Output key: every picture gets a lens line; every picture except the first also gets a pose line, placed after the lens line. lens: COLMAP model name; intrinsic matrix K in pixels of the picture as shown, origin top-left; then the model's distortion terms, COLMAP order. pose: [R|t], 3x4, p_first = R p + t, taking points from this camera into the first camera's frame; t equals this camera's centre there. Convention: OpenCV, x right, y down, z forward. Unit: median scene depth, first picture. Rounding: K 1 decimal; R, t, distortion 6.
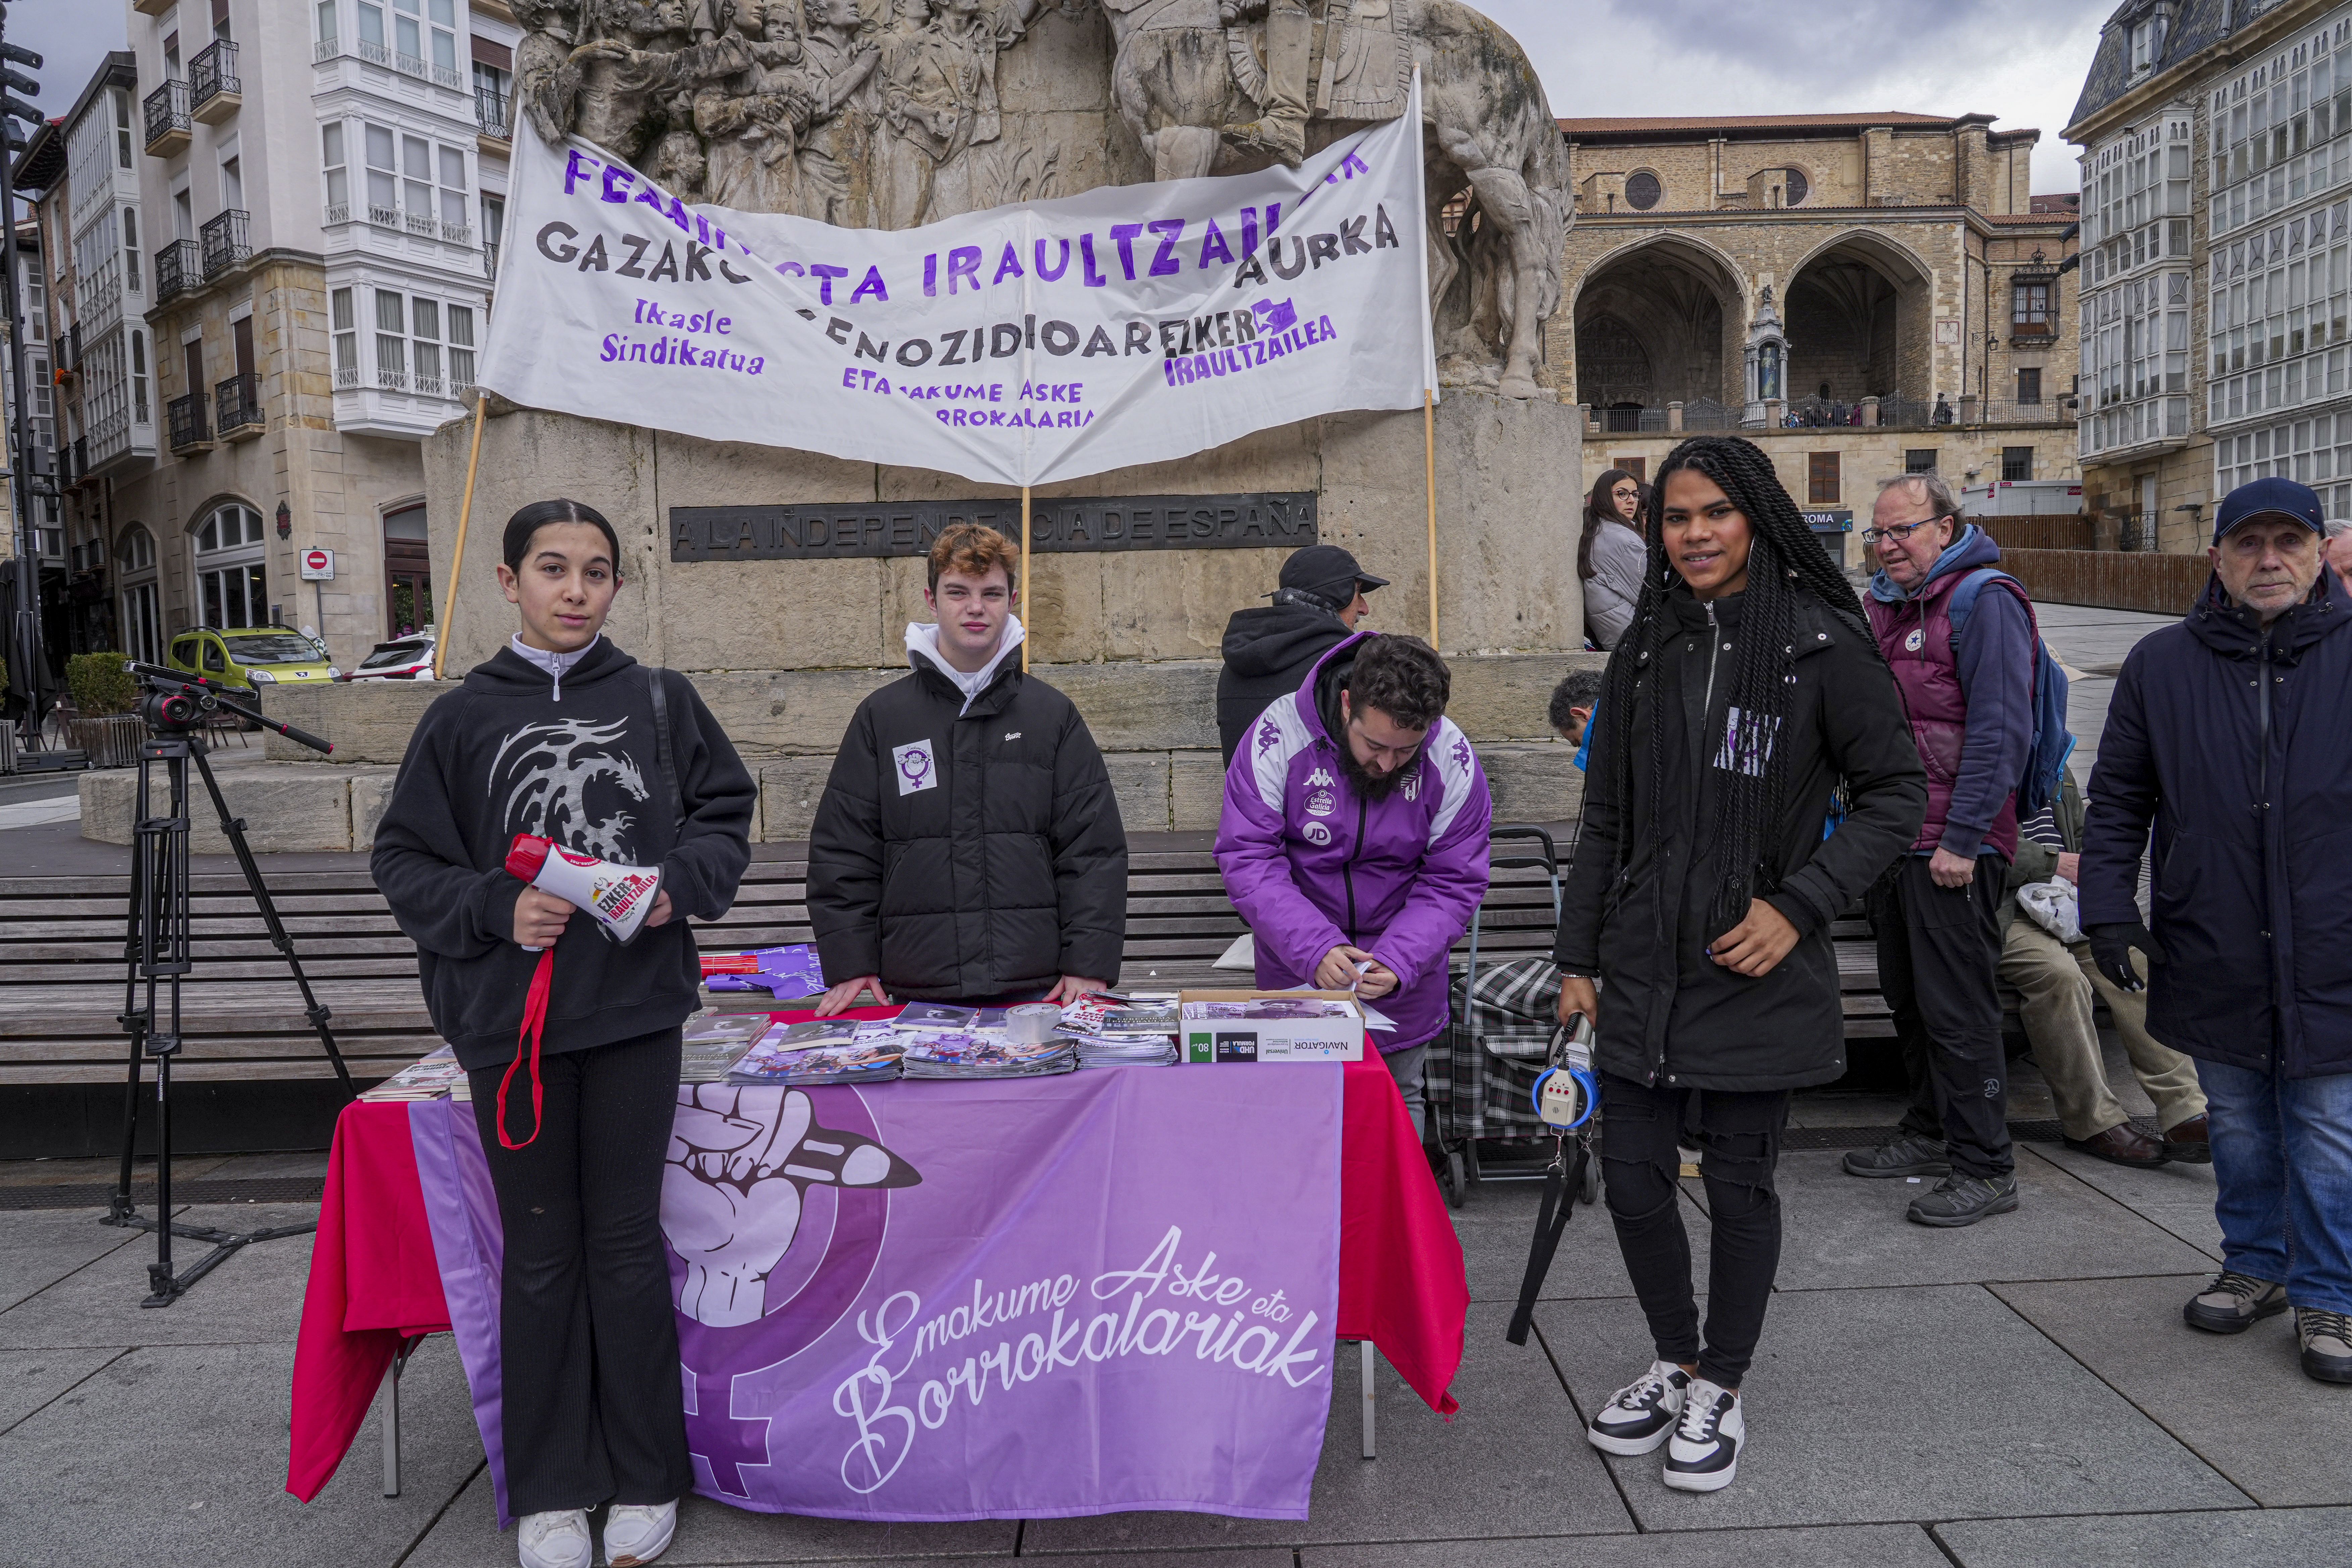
lens RADIAL K [[2252.5, 0, 1179.2], [0, 2252.5, 783.4], [0, 0, 1]] dist [0.010971, 0.012889]
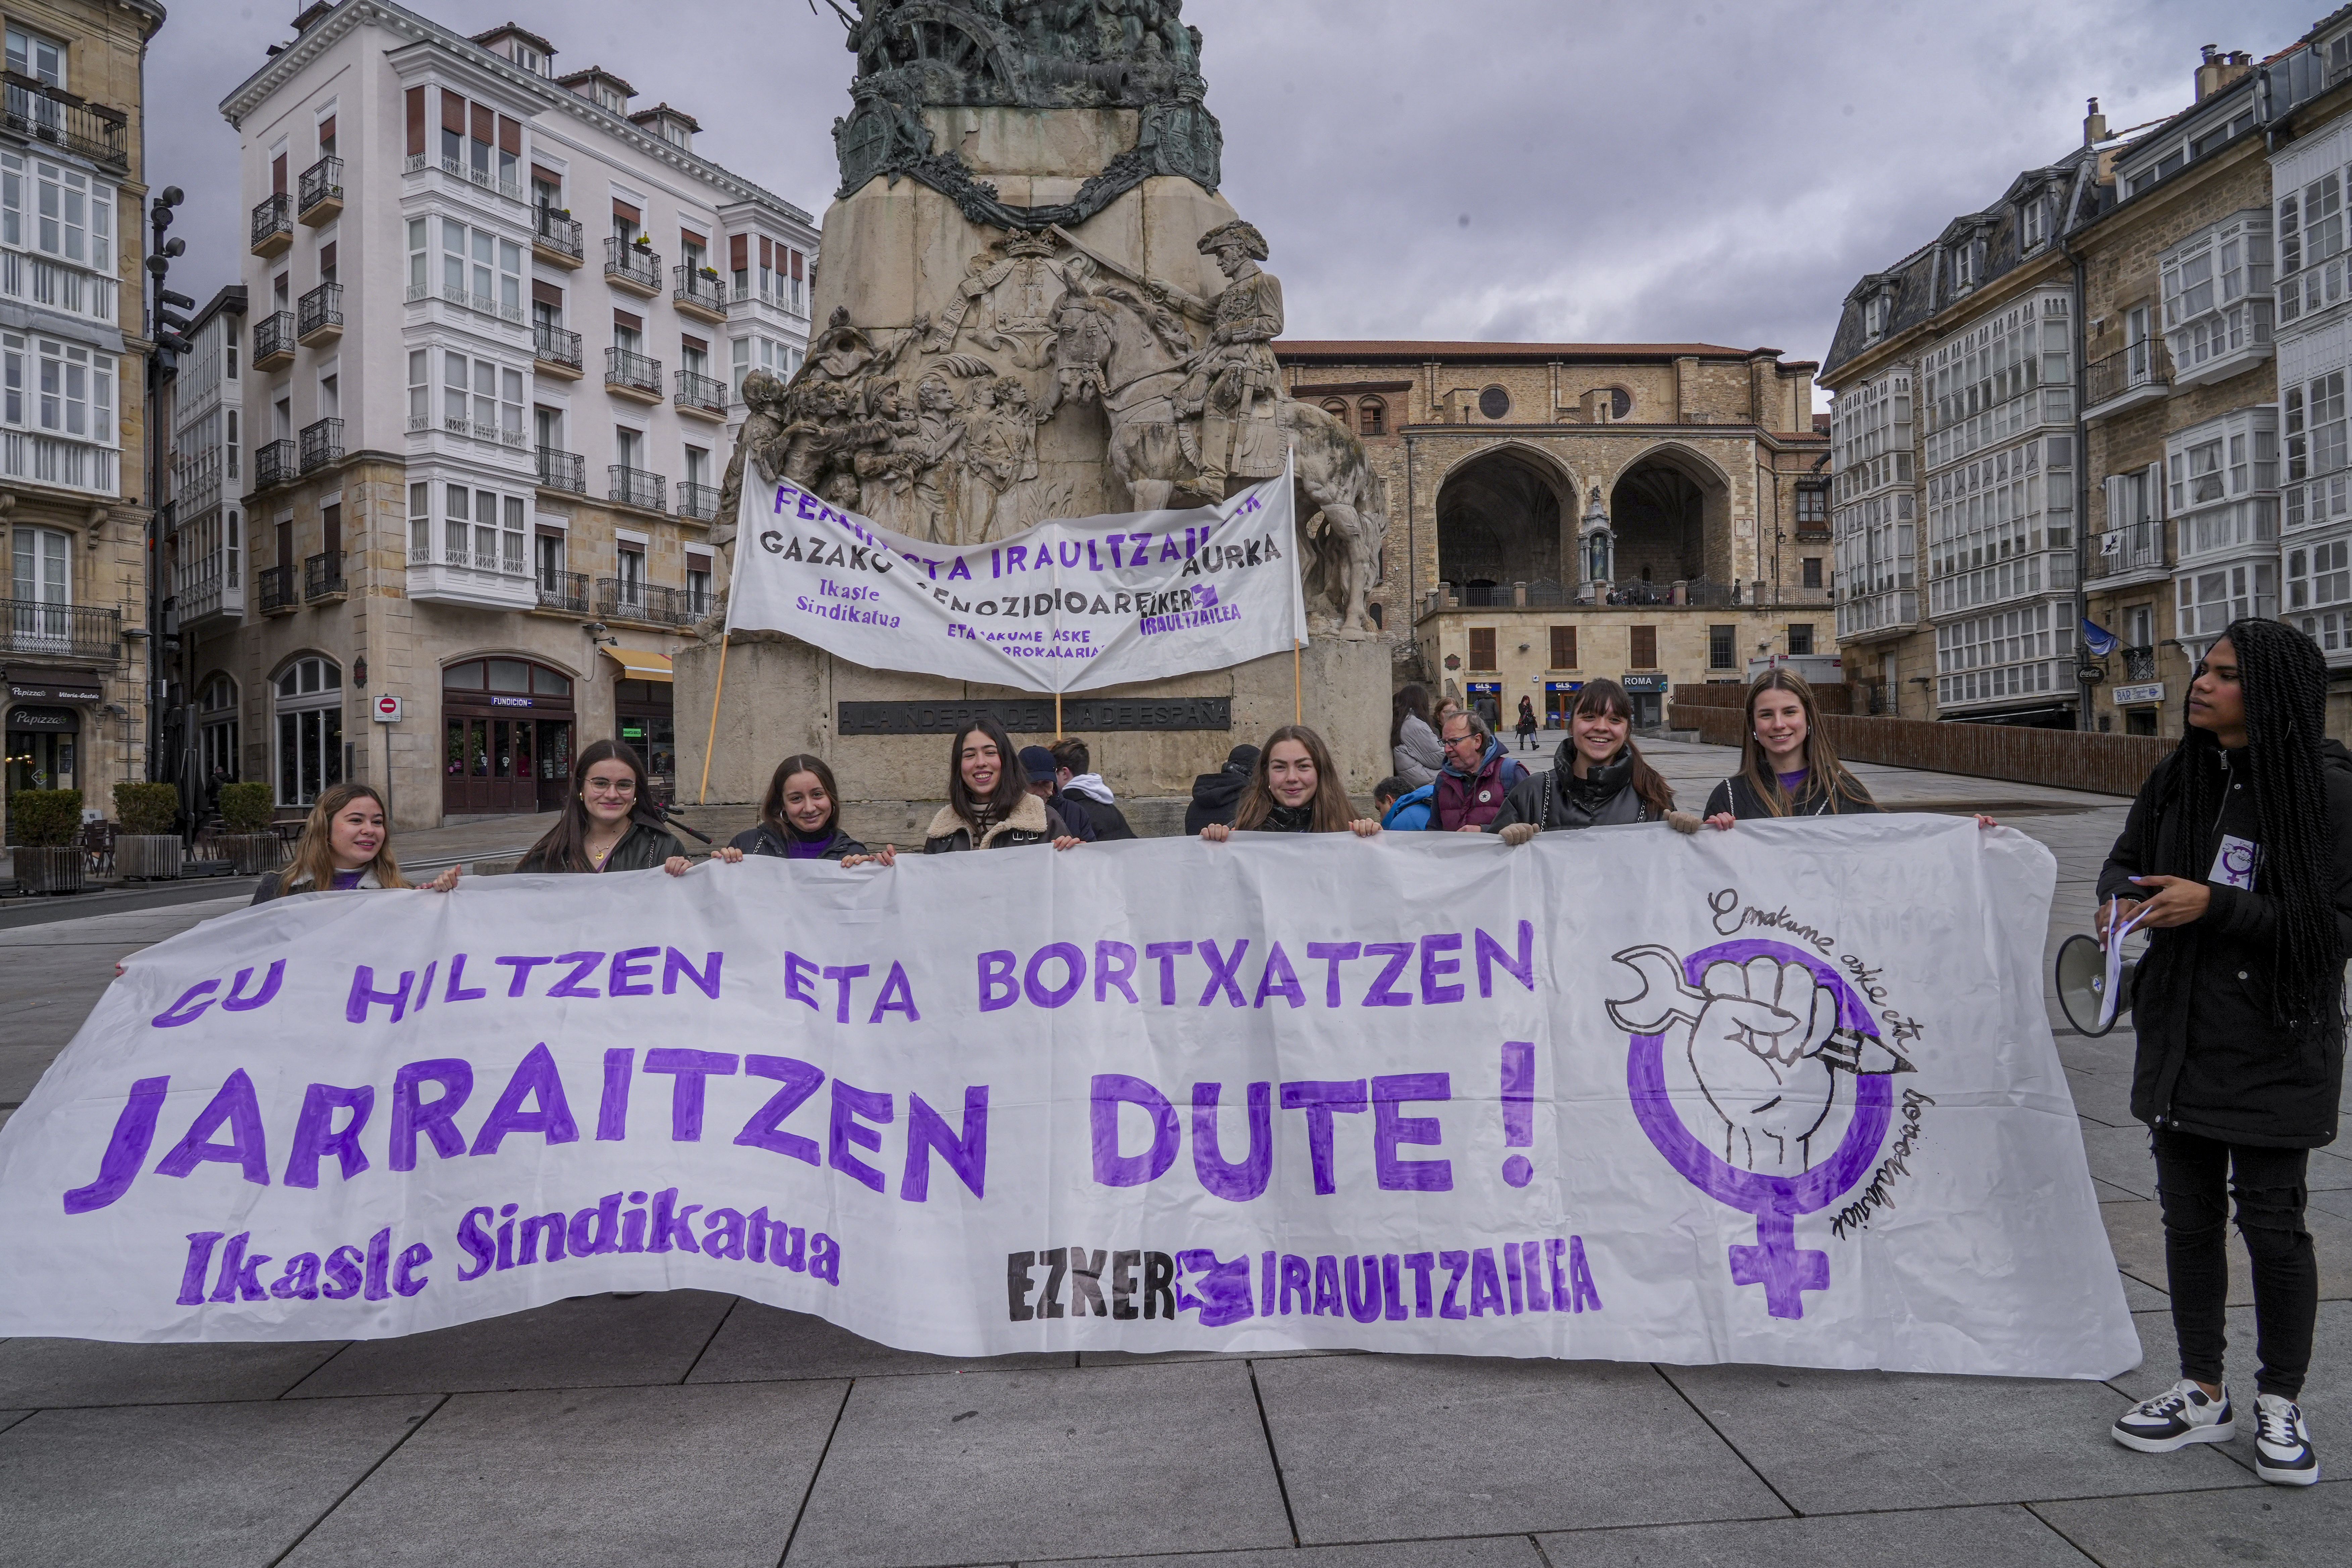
lens RADIAL K [[2252.5, 0, 1181.0], [0, 2252.5, 781.4], [0, 0, 1]] dist [0.010971, 0.012889]
pose [[0.998853, 0.009059, 0.047027, -0.018121], [-0.006221, 0.998171, -0.060139, 0.011336], [-0.047486, 0.059777, 0.997082, -0.223986]]
